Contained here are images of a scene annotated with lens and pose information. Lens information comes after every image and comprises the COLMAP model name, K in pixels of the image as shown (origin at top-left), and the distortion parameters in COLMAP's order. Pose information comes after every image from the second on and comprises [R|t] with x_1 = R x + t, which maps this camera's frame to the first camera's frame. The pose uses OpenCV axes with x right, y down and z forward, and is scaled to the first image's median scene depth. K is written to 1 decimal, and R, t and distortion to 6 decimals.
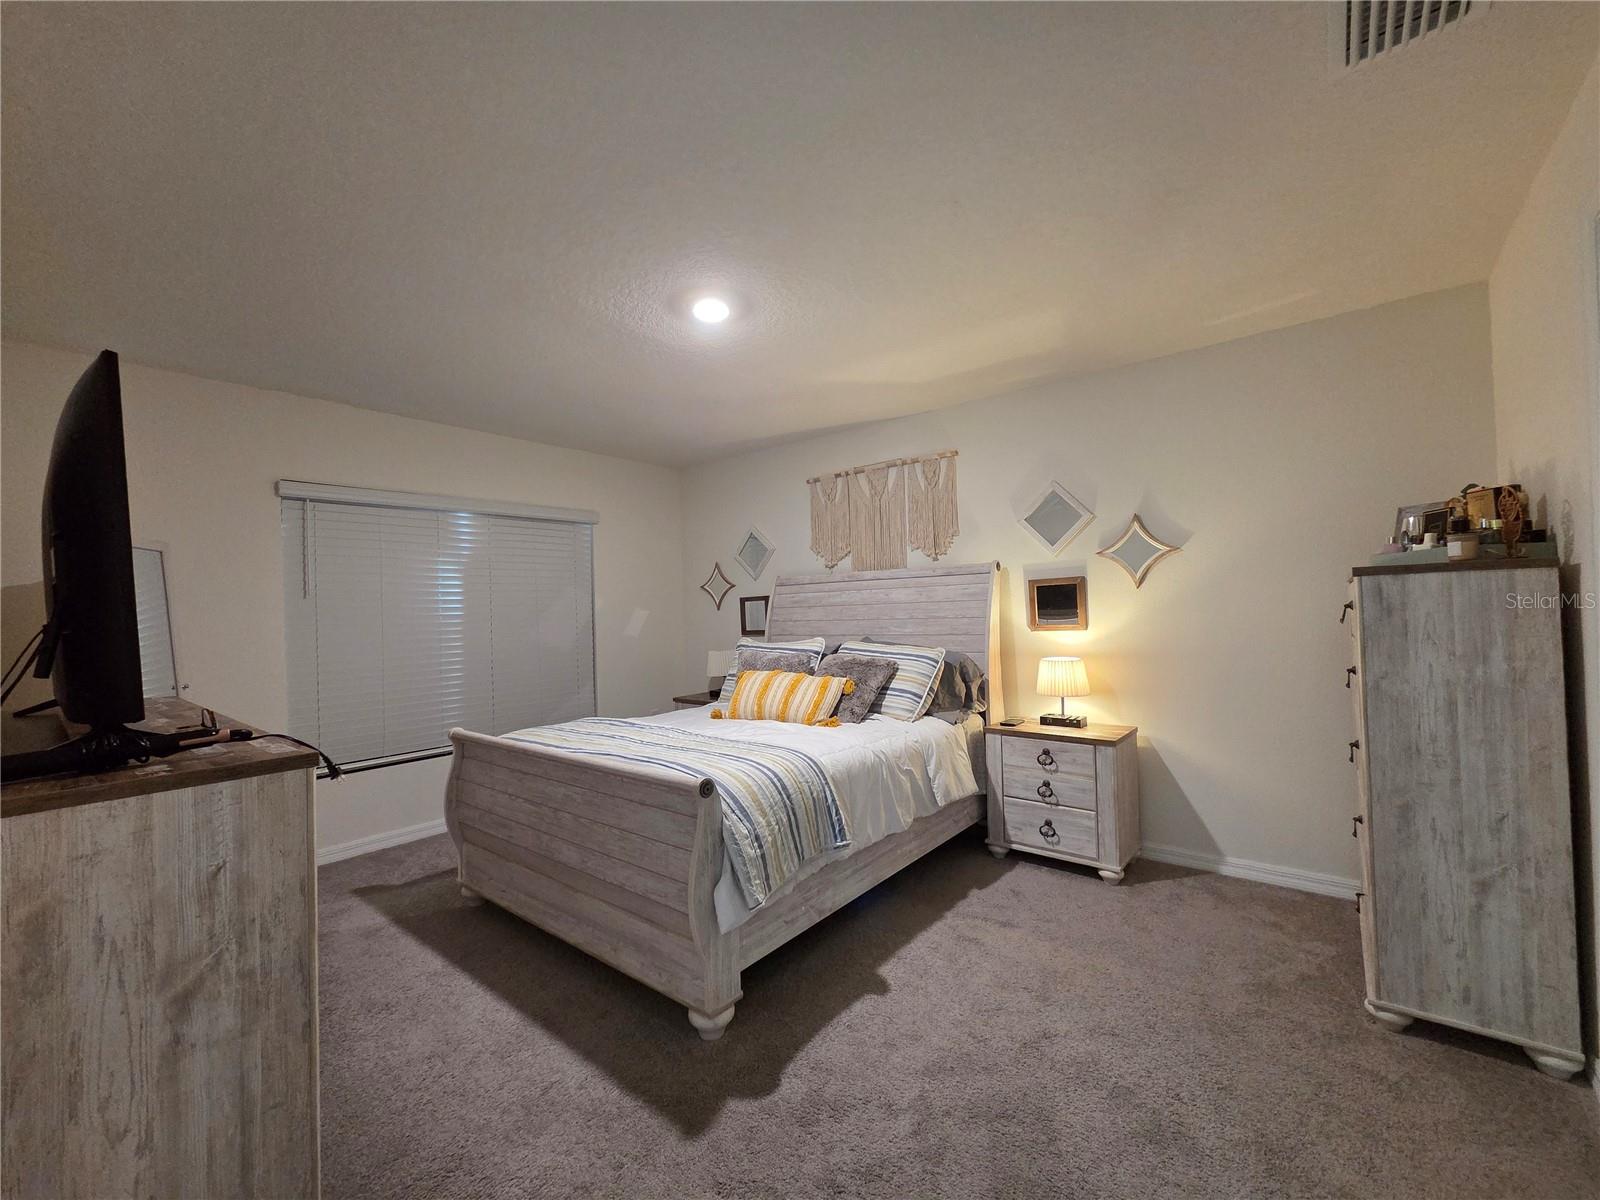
lens RADIAL K [[652.5, 0, 788.7], [0, 652.5, 608.3], [0, 0, 1]] dist [0.003568, 0.000145]
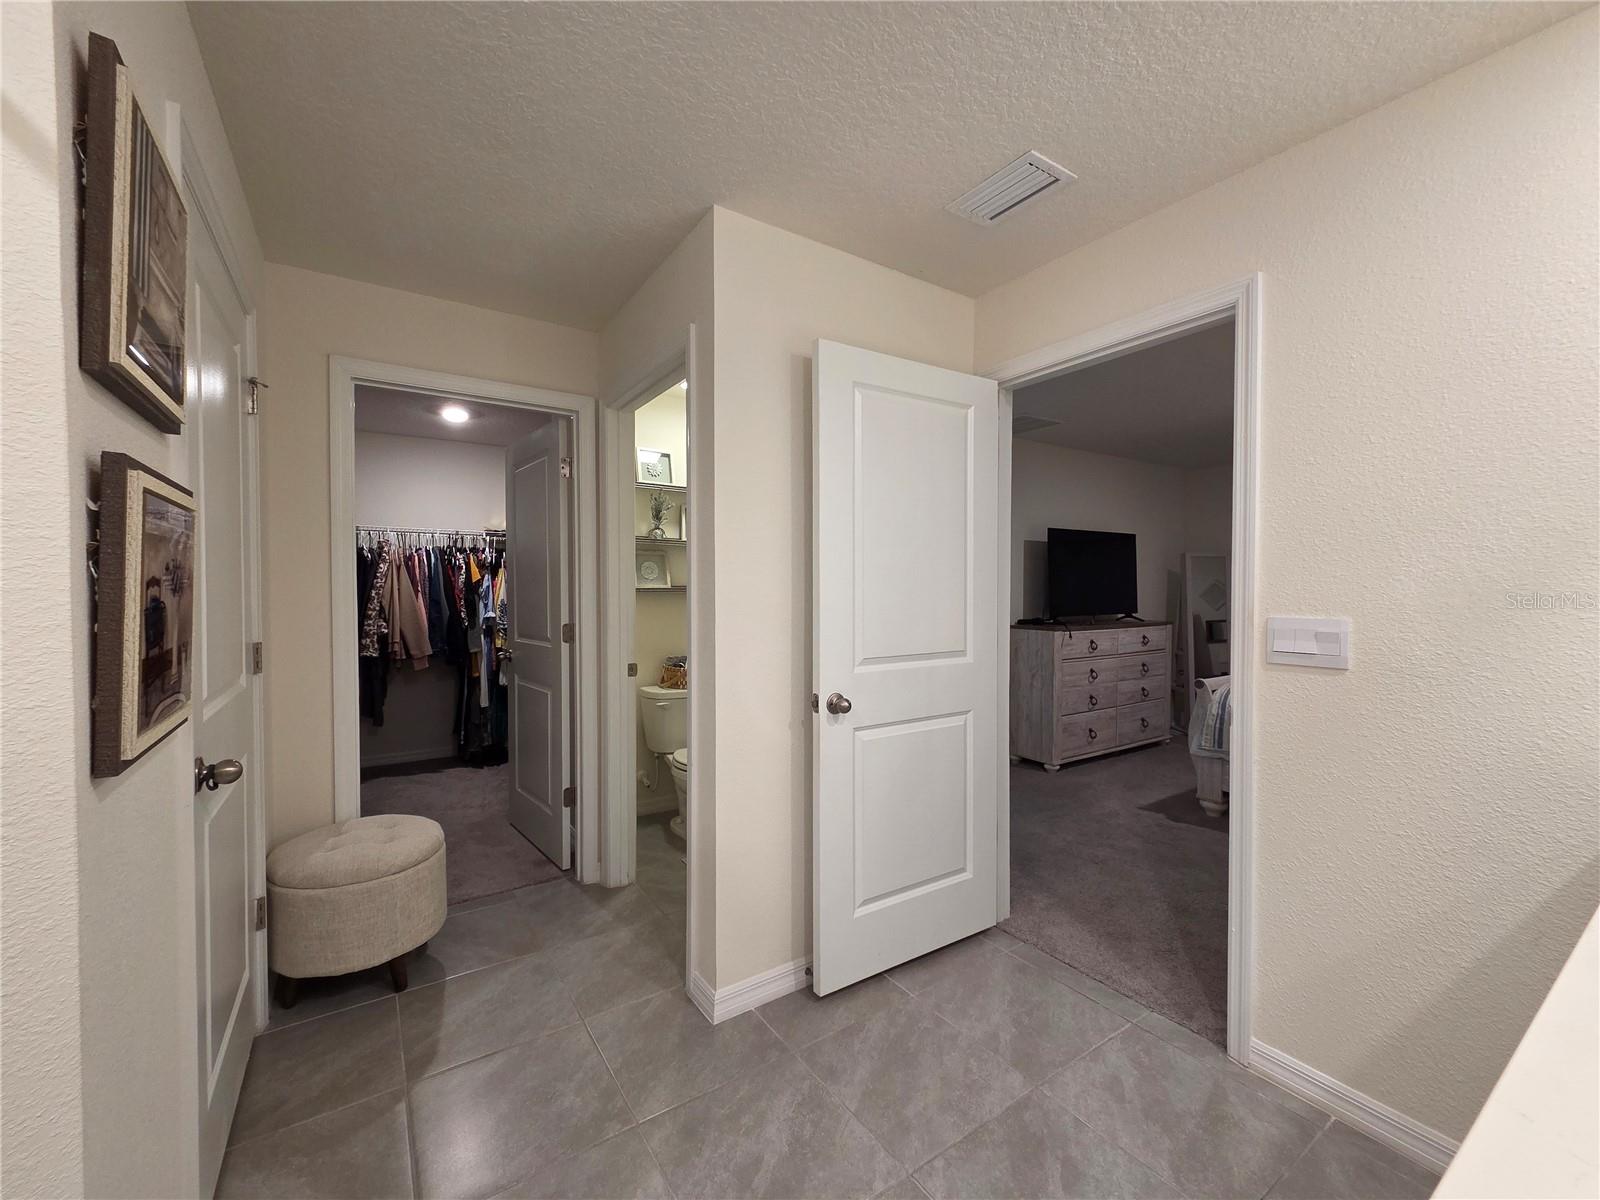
lens RADIAL K [[652.5, 0, 787.4], [0, 652.5, 599.6], [0, 0, 1]] dist [0.003568, 0.000145]
pose [[-0.292414, 0.044191, -0.955270, 1.306431], [0.013564, 0.999023, 0.042063, -0.049528], [0.956196, -0.000657, -0.292727, 0.234139]]
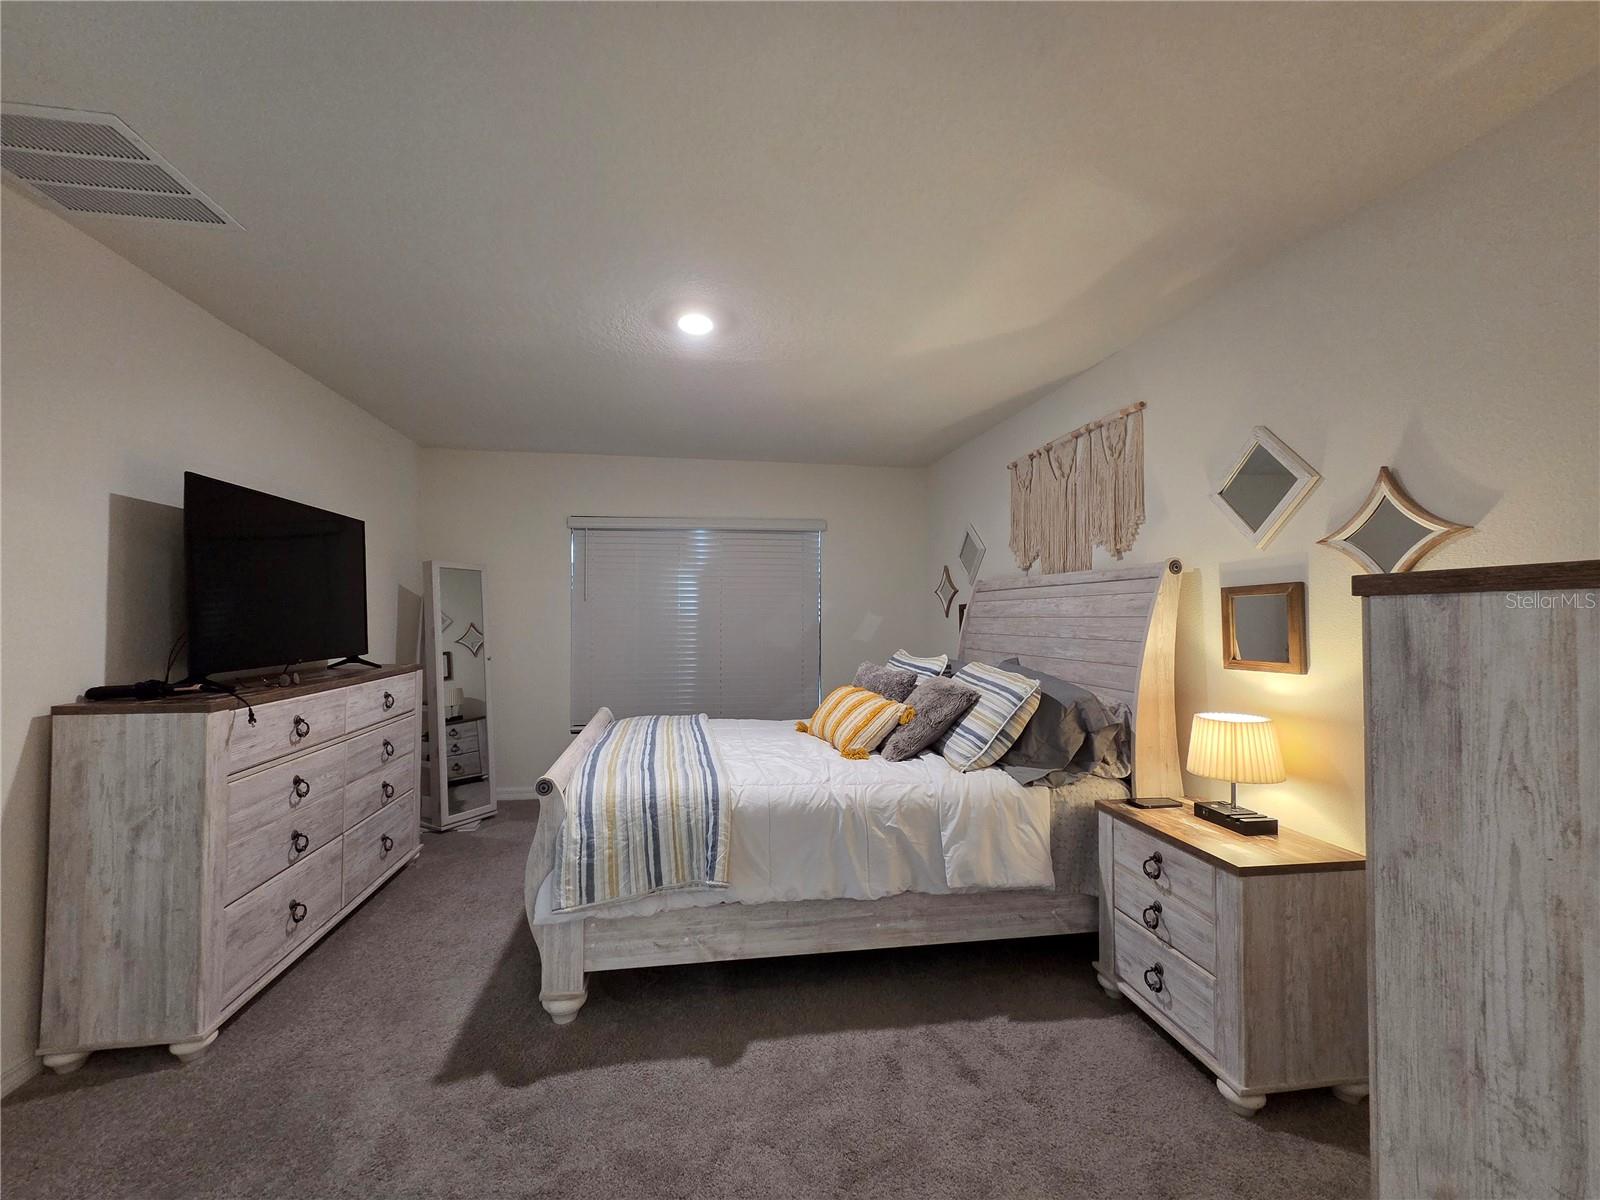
lens RADIAL K [[652.5, 0, 786.5], [0, 652.5, 607.6], [0, 0, 1]] dist [0.003568, 0.000145]
pose [[0.751761, 0.020708, -0.659110, 0.538334], [-0.020787, 0.999754, 0.007701, -0.022831], [0.659108, 0.007911, 0.752007, 0.274404]]
